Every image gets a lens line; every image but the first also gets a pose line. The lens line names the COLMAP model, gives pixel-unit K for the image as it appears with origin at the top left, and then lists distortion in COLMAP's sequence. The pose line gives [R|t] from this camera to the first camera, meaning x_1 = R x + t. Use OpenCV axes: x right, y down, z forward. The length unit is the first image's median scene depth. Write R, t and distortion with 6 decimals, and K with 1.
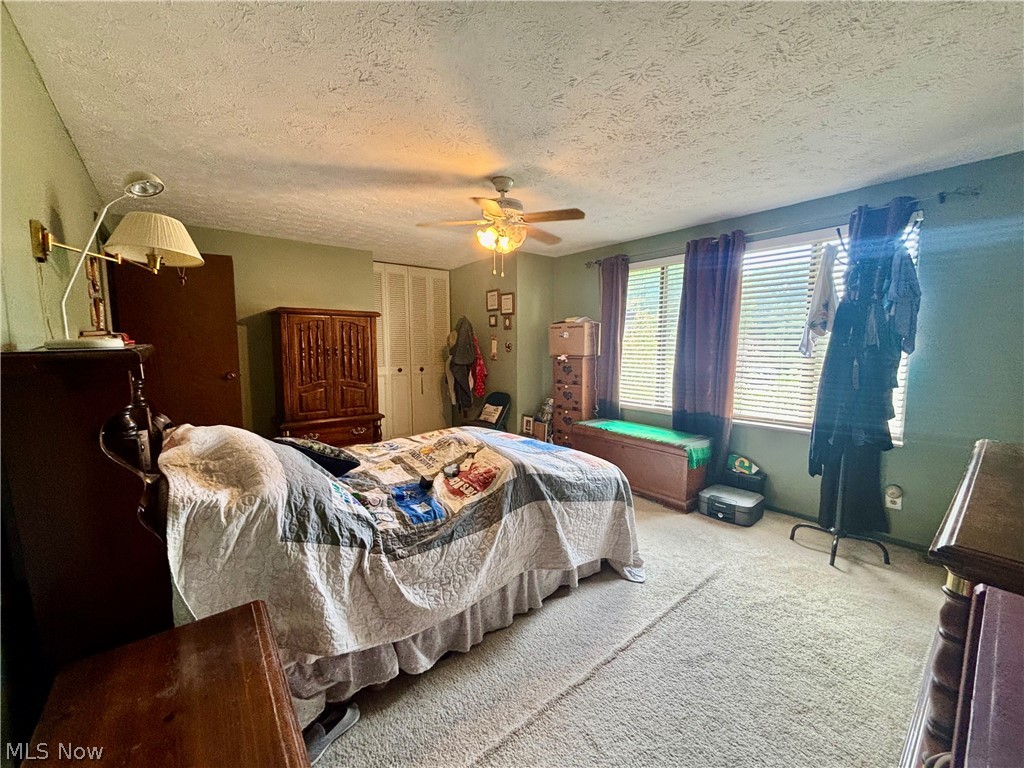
lens RADIAL K [[414.6, 0, 511.4], [0, 414.6, 386.0], [0, 0, 1]] dist [0.000276, 0.000717]
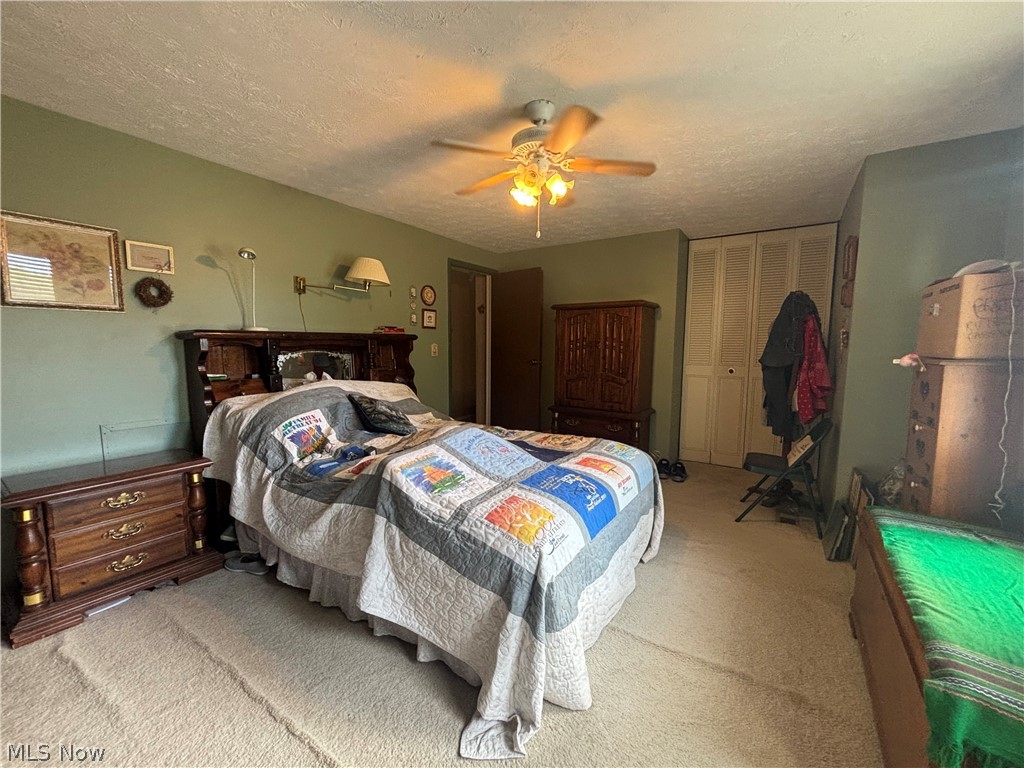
lens RADIAL K [[414.6, 0, 511.4], [0, 414.6, 386.0], [0, 0, 1]] dist [0.000276, 0.000717]
pose [[0.288032, 0.099761, -0.952410, 0.458754], [-0.103949, 0.991939, 0.072465, -0.032251], [0.951962, 0.078130, 0.296081, 0.492494]]
